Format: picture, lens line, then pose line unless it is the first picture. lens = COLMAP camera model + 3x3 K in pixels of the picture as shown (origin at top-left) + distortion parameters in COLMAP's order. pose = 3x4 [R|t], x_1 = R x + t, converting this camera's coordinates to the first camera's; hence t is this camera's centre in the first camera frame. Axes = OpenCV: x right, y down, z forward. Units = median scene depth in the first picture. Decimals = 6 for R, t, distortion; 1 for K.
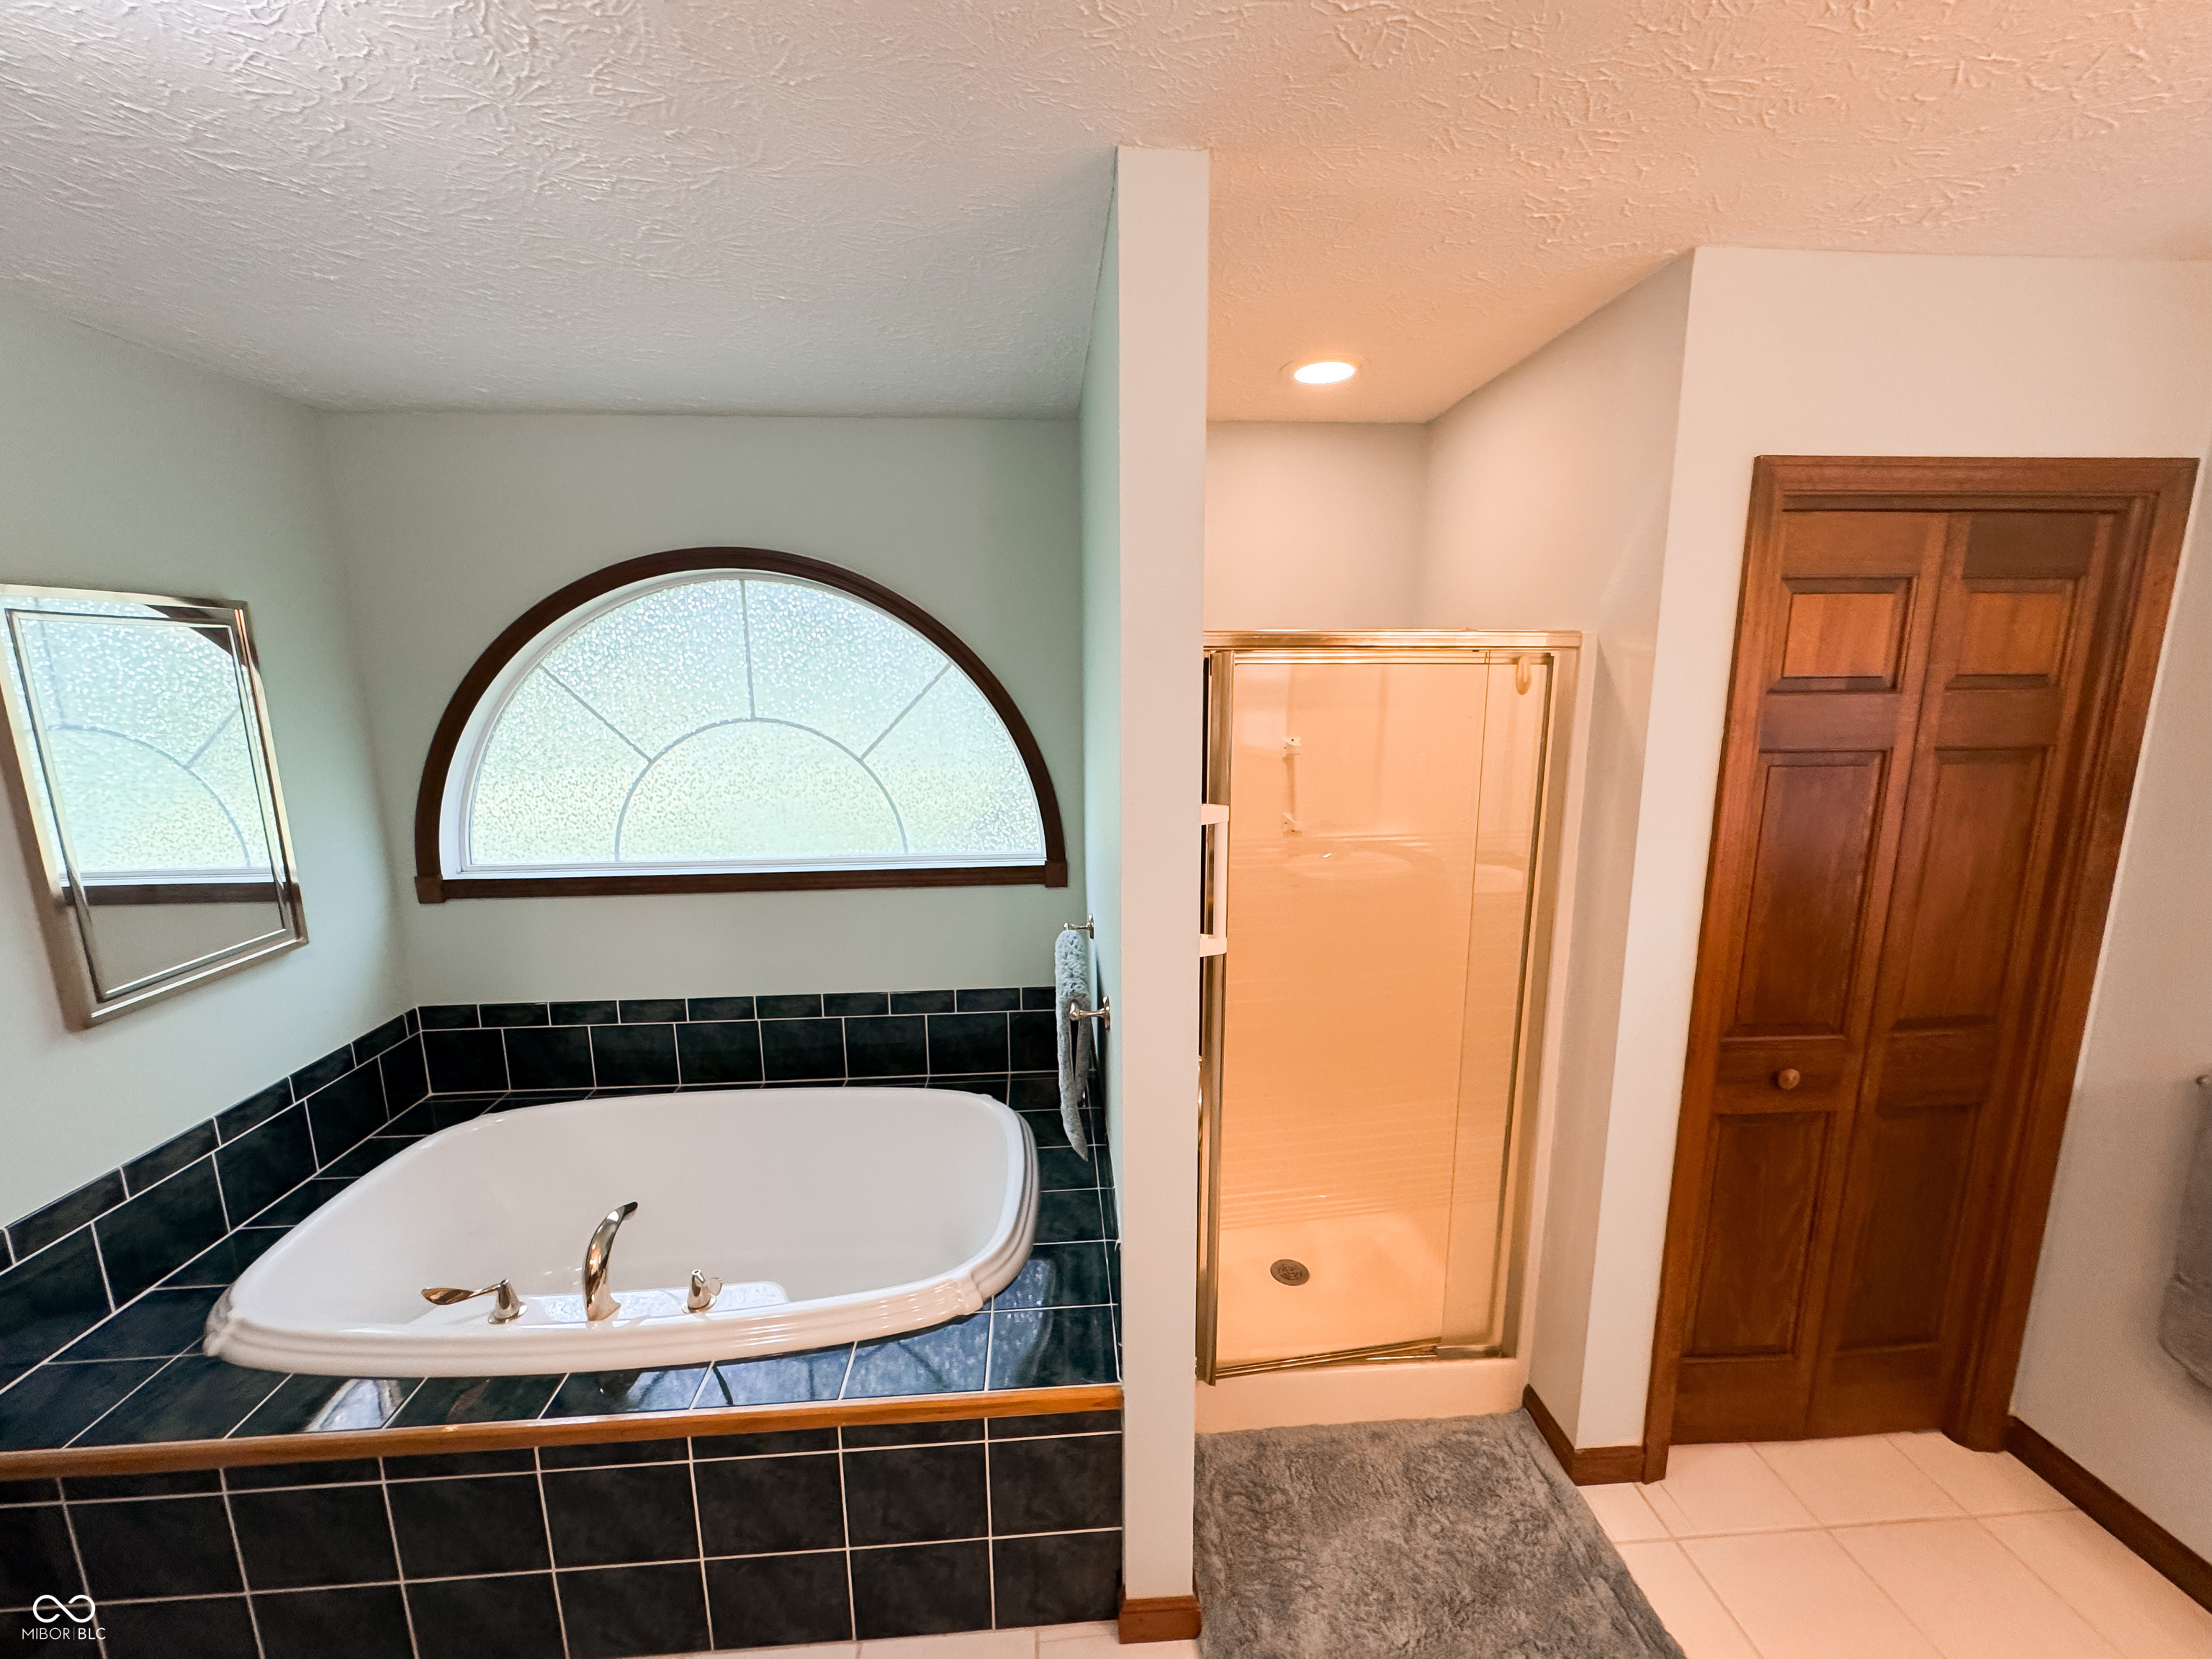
lens RADIAL K [[883.4, 0, 1106.0], [0, 883.4, 829.5], [0, 0, 1]] dist [-0.002650, -0.000108]
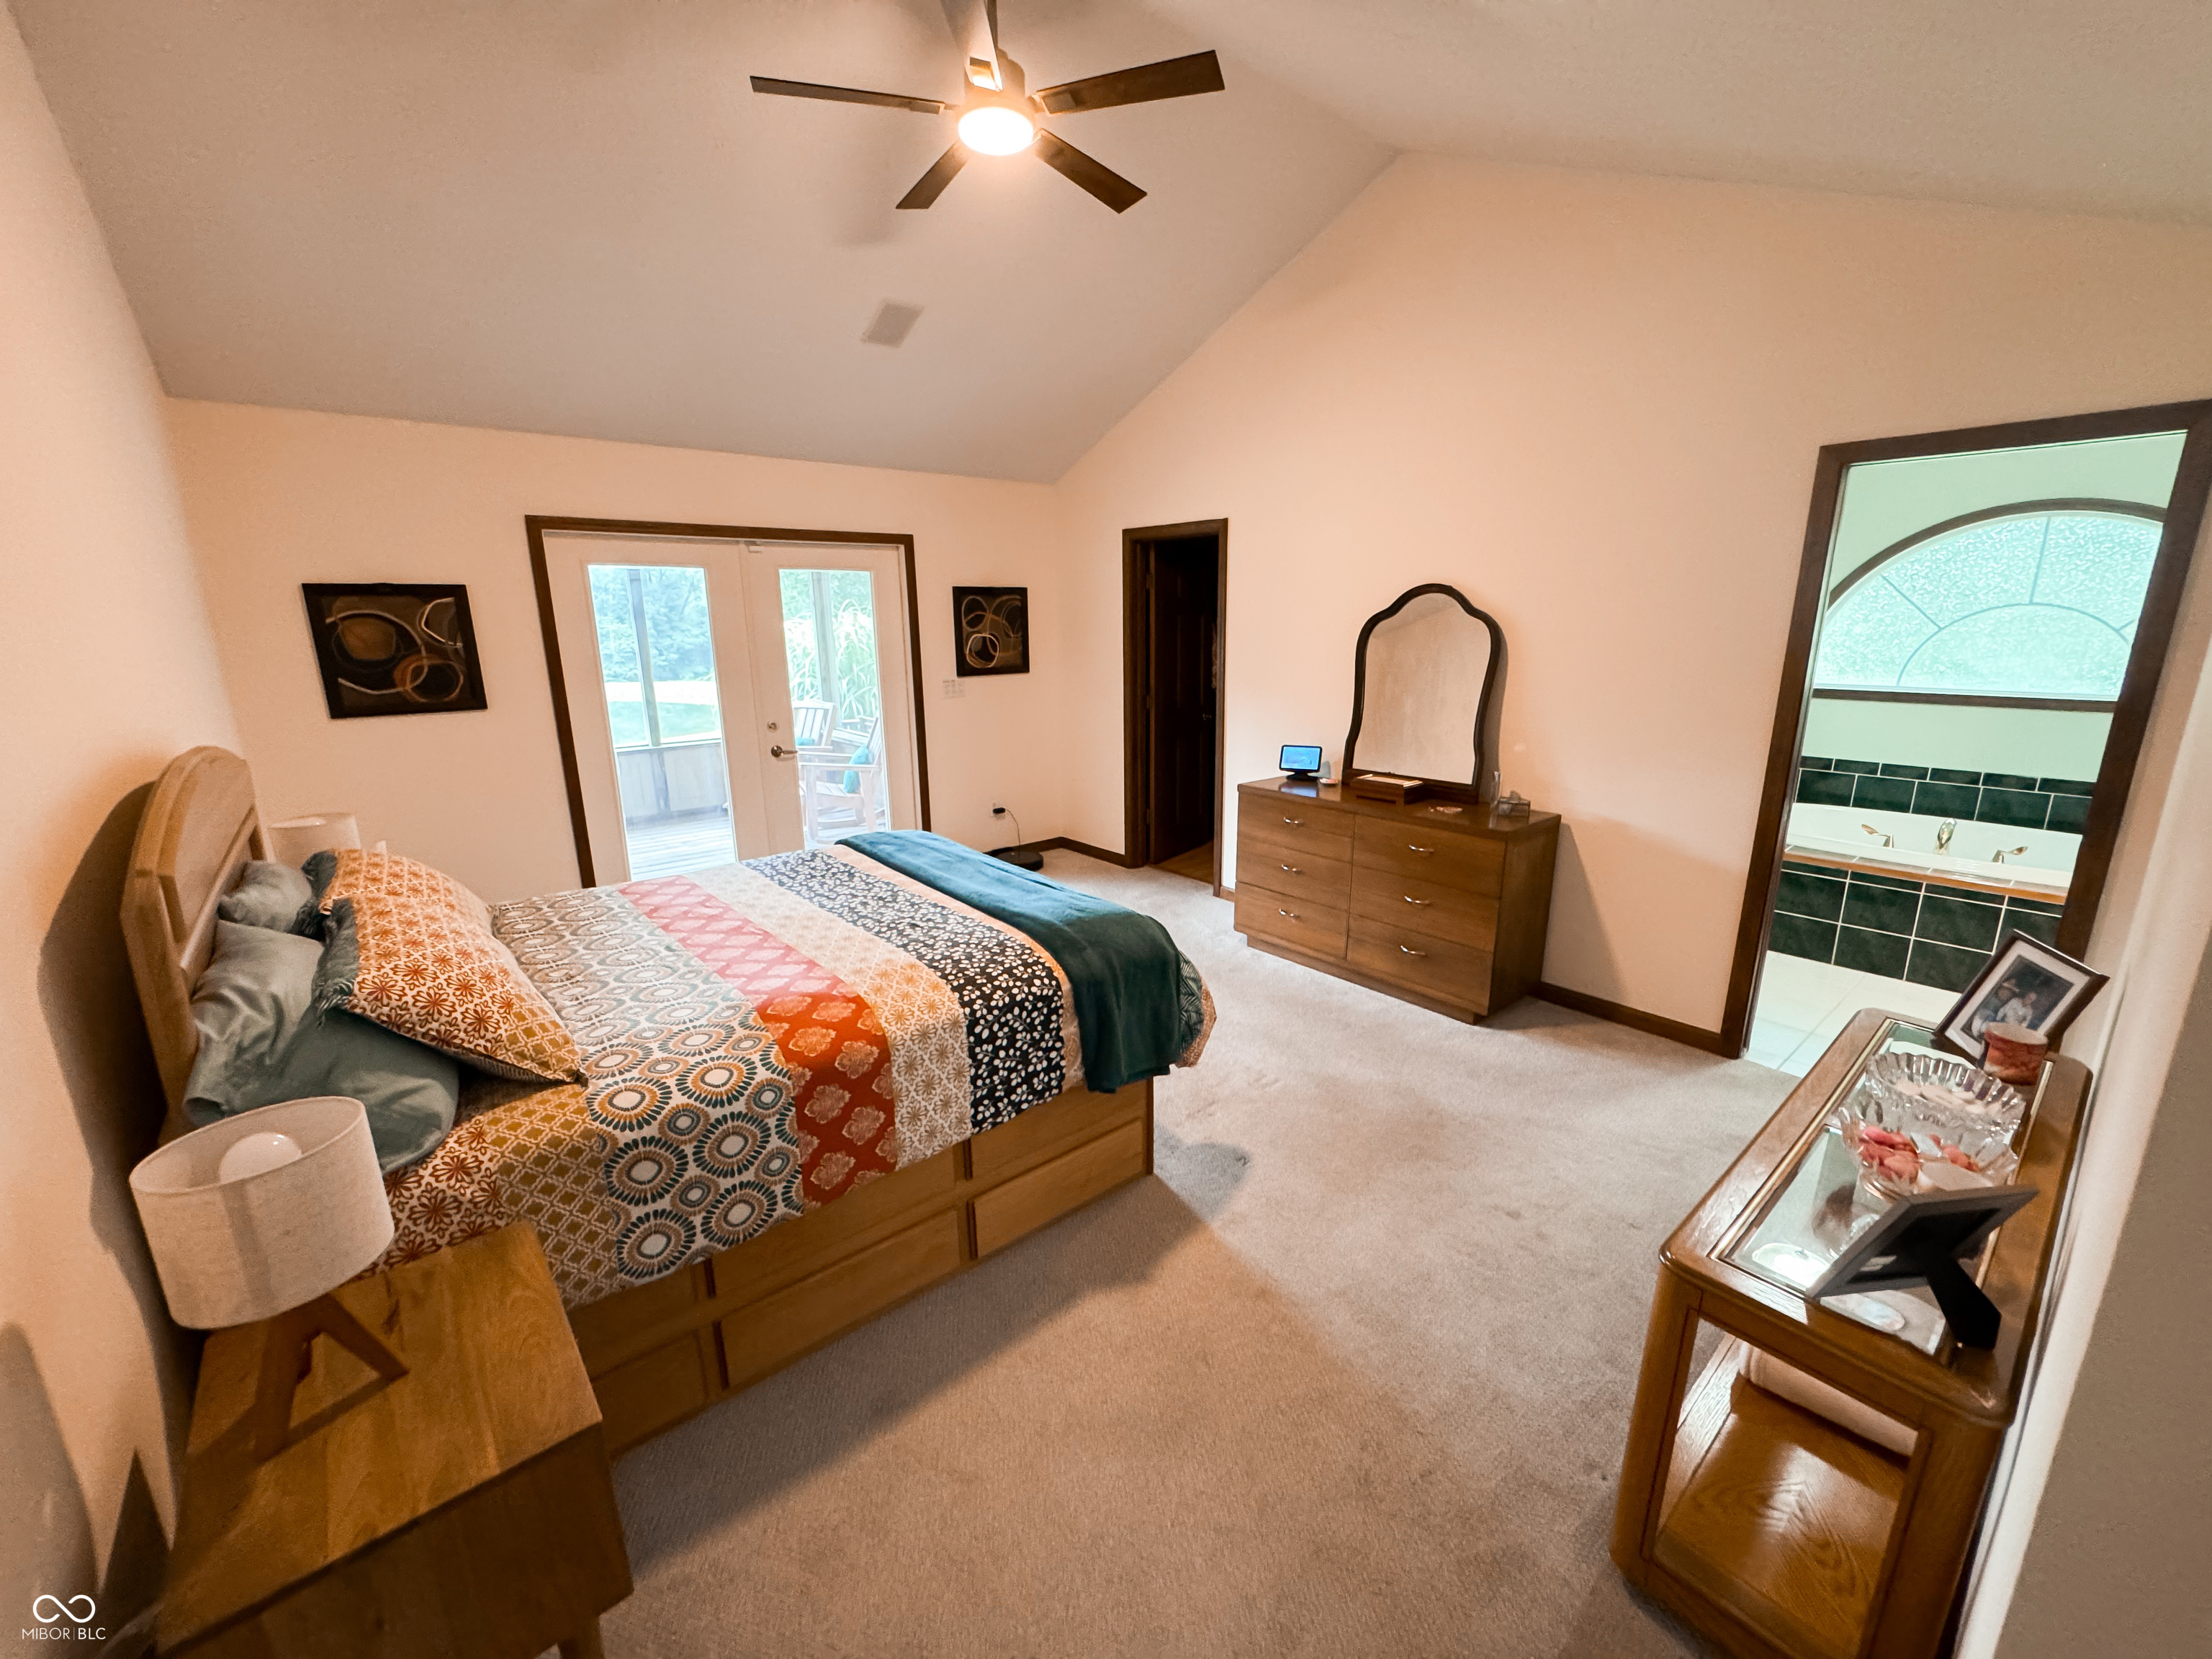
lens RADIAL K [[883.4, 0, 1106.0], [0, 883.4, 829.5], [0, 0, 1]] dist [-0.002650, -0.000108]
pose [[0.595599, 0.194891, -0.779281, -0.068909], [-0.139187, 0.980486, 0.138831, 0.296331], [0.791131, 0.025778, 0.611103, -1.329724]]
